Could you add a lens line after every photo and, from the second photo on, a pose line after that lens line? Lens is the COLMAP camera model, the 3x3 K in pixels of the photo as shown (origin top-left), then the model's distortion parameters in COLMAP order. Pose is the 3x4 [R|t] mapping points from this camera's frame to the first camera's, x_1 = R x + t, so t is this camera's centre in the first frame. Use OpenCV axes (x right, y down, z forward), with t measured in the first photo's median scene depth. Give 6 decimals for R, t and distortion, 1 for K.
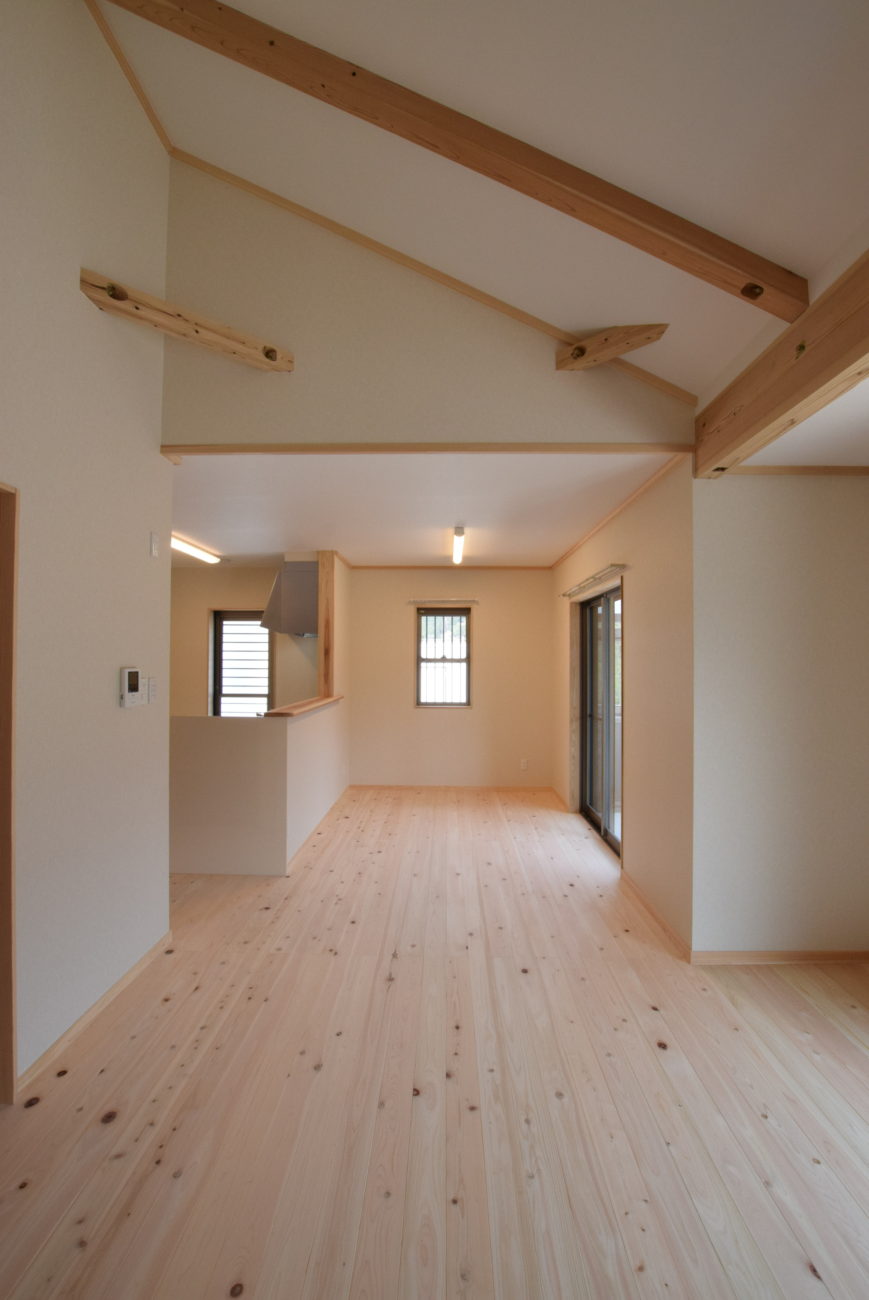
lens RADIAL K [[570.7, 0, 434.7], [0, 570.7, 653.0], [0, 0, 1]] dist [-0.000059, -0.000003]
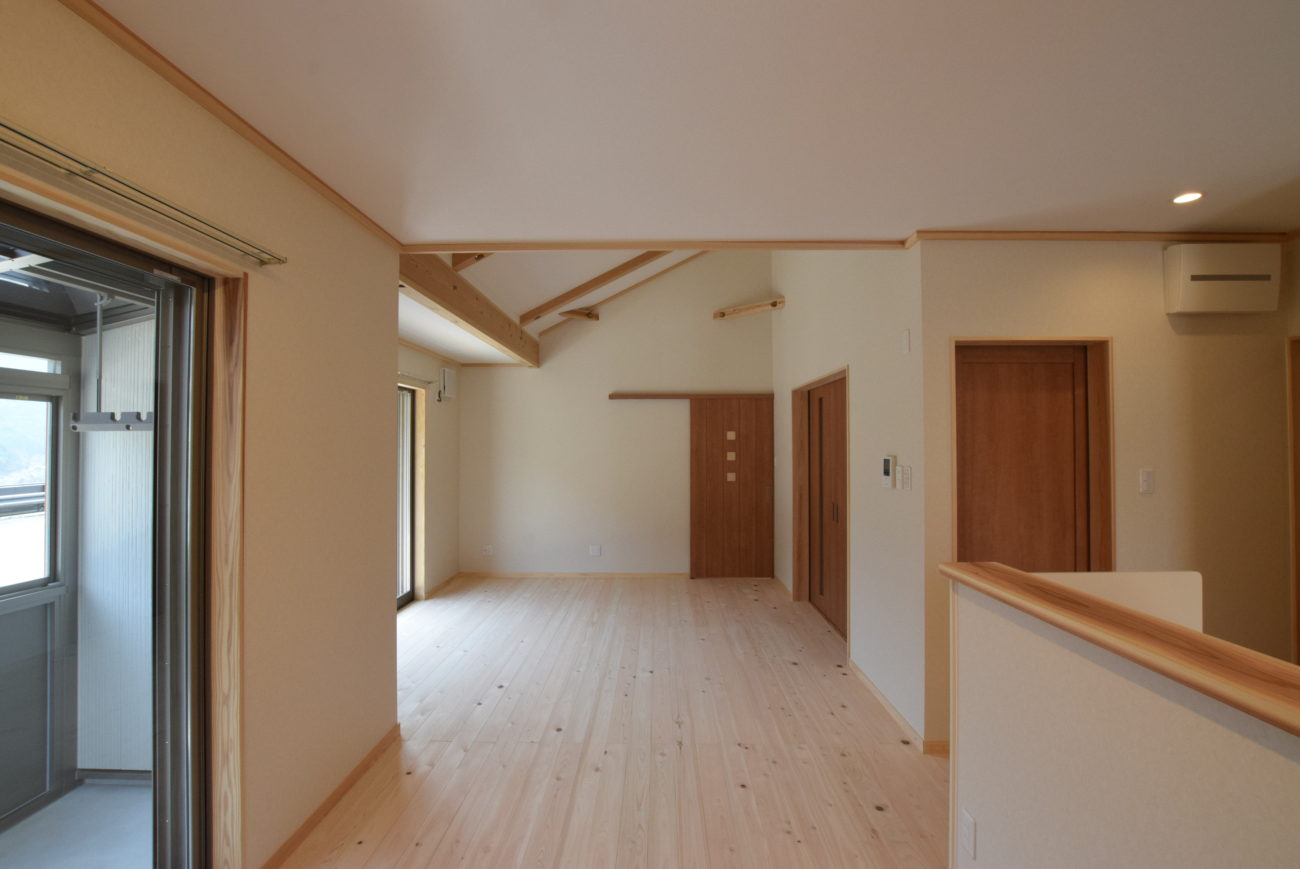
lens RADIAL K [[570.7, 0, 650.3], [0, 570.7, 439.4], [0, 0, 1]] dist [-0.000059, -0.000003]
pose [[-0.999946, -0.009260, -0.004789, -0.008500], [-0.009161, 0.999753, -0.020233, 0.017930], [0.004975, -0.020188, -0.999784, 2.178950]]
